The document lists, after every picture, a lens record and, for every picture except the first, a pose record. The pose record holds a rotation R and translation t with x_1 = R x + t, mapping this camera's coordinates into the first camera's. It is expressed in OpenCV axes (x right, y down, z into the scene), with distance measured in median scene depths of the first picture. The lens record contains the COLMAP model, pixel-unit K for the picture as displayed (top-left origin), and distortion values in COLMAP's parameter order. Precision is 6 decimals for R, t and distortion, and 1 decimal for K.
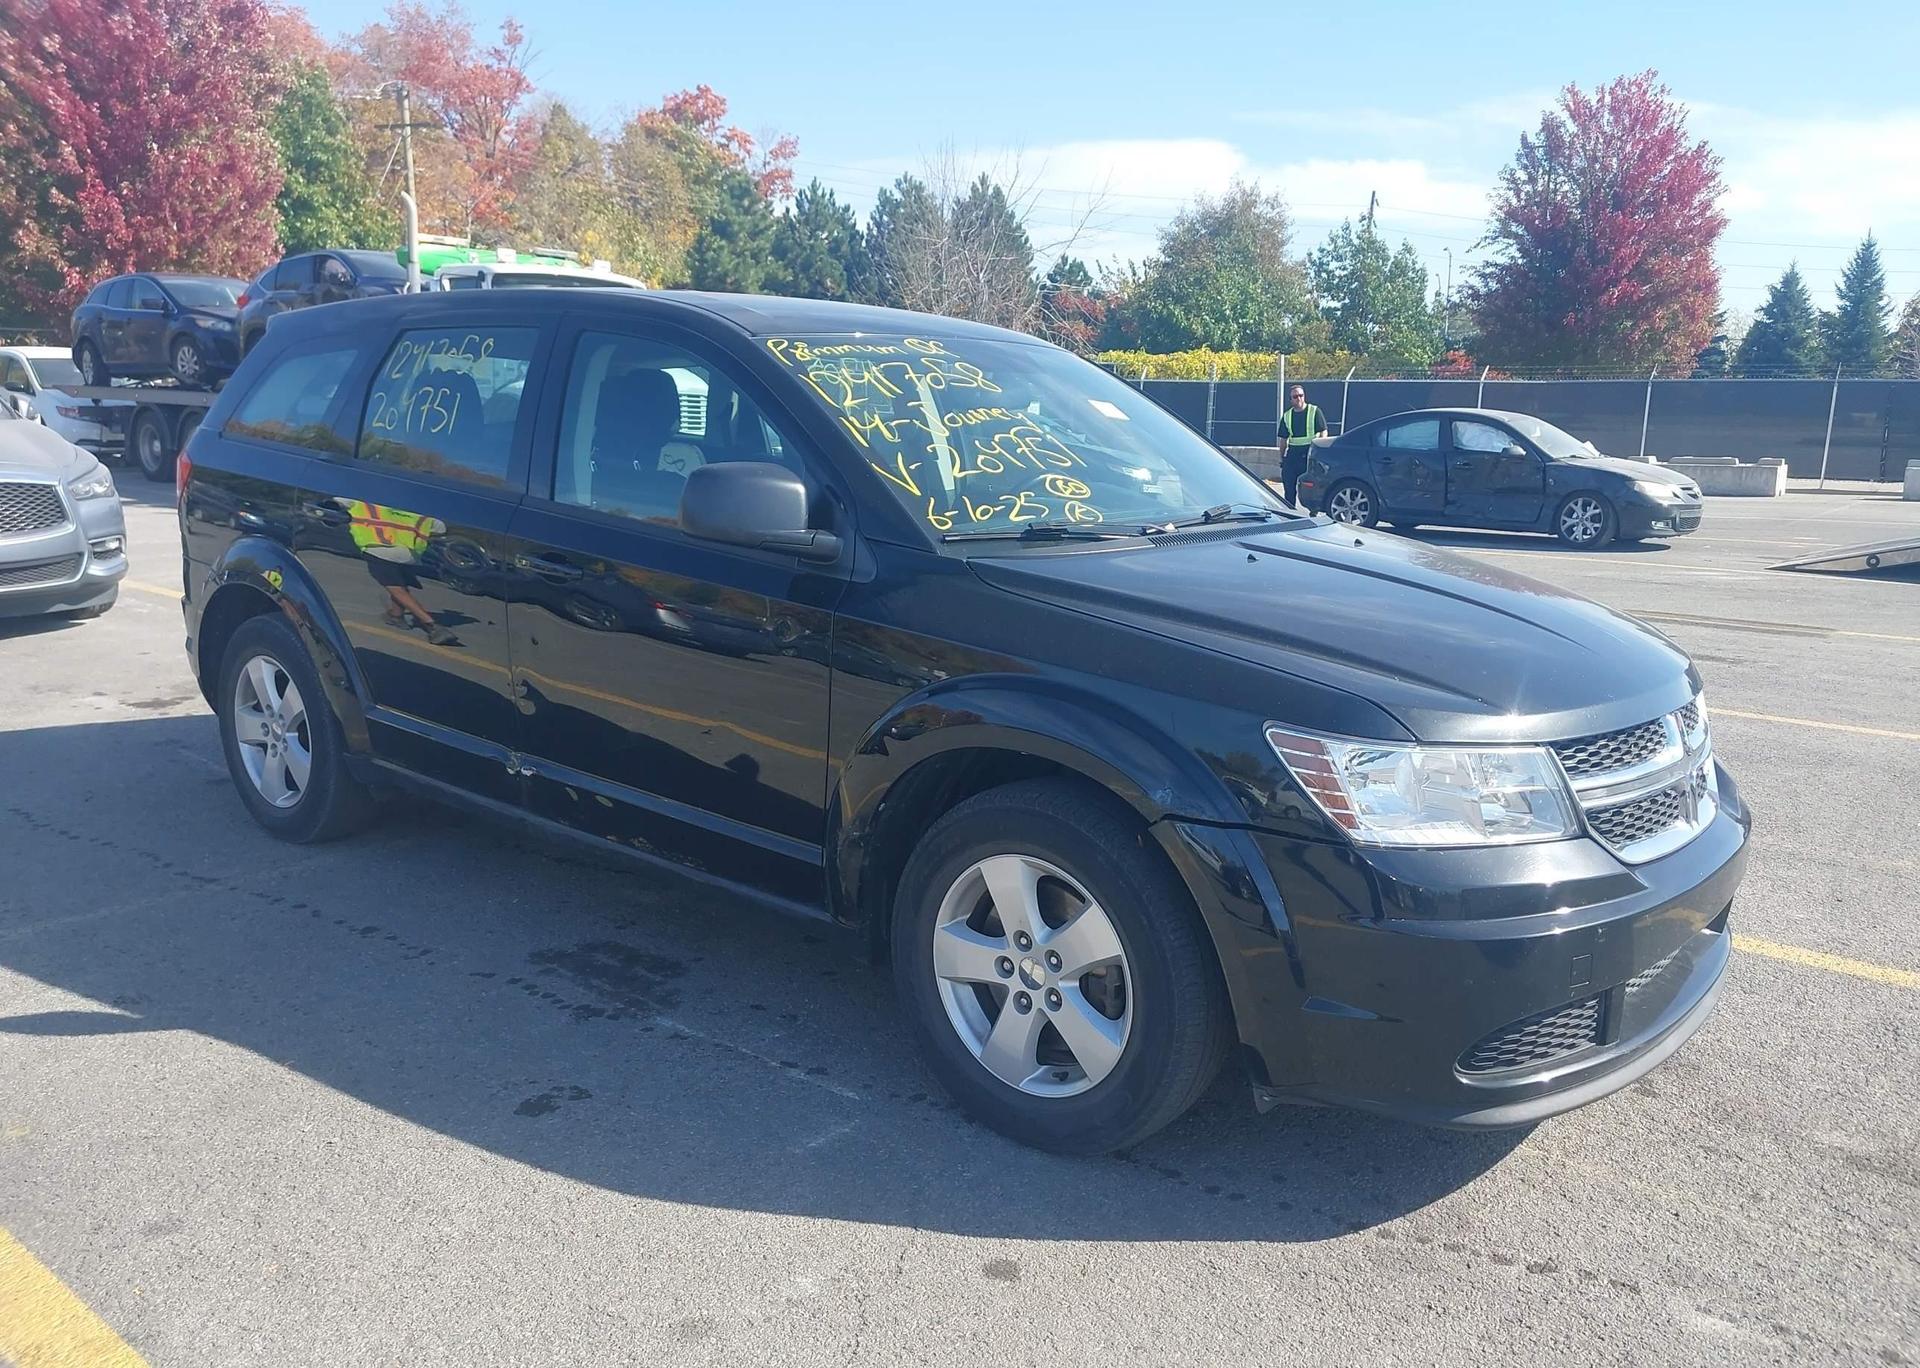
lens RADIAL K [[1525.1, 0, 969.9], [0, 1525.1, 733.2], [0, 0, 1]] dist [0.030086, -0.044778]
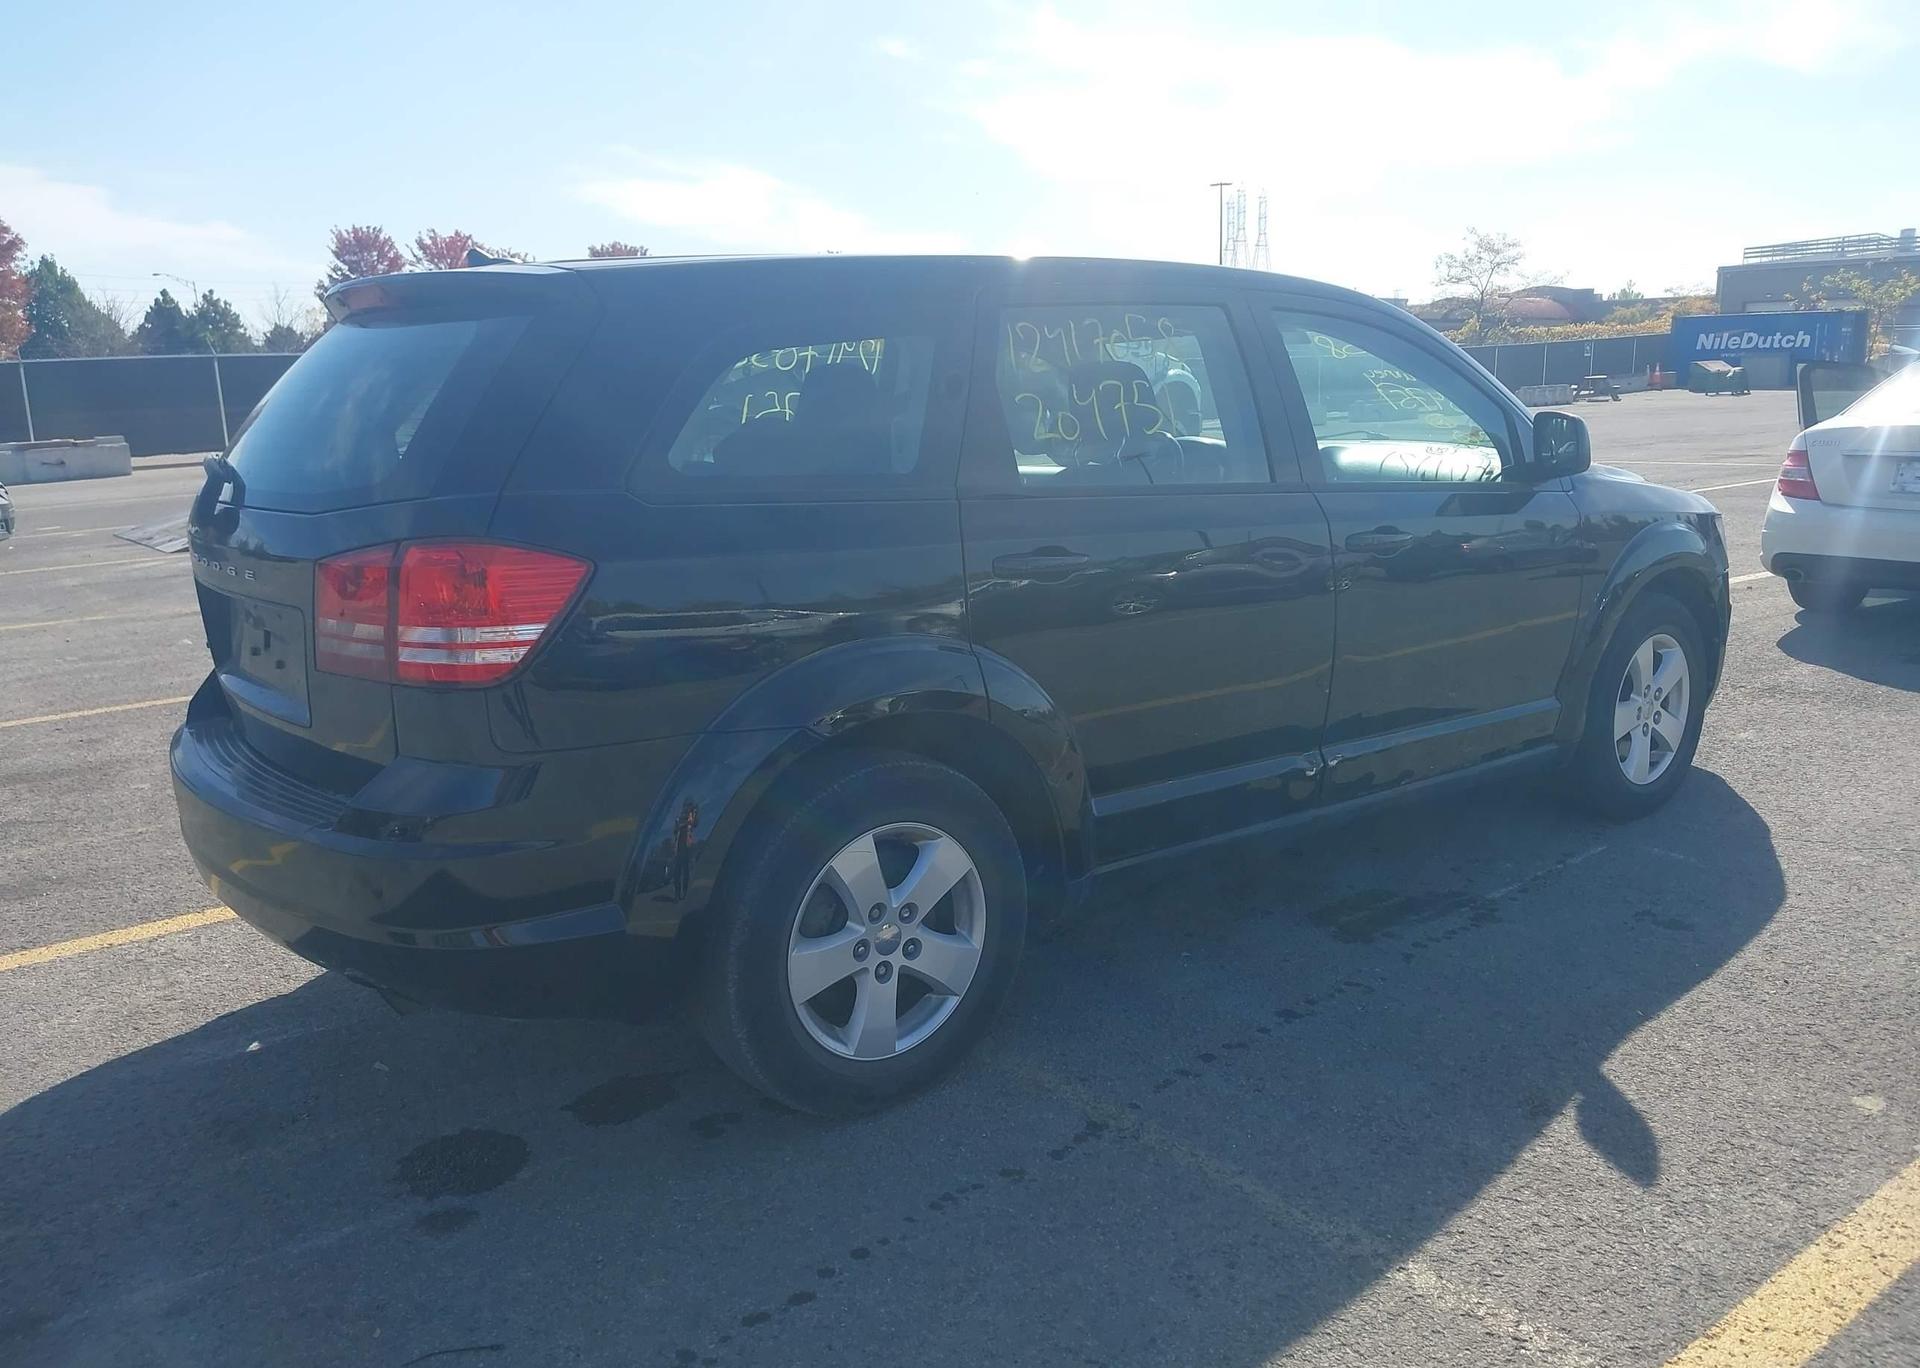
lens RADIAL K [[1525.1, 0, 1015.4], [0, 1525.1, 715.5], [0, 0, 1]] dist [0.030086, -0.044778]
pose [[0.181336, -0.243466, 0.952807, -0.316793], [0.244273, 0.949656, 0.196171, -0.061968], [-0.952600, 0.197172, 0.231679, 0.243876]]
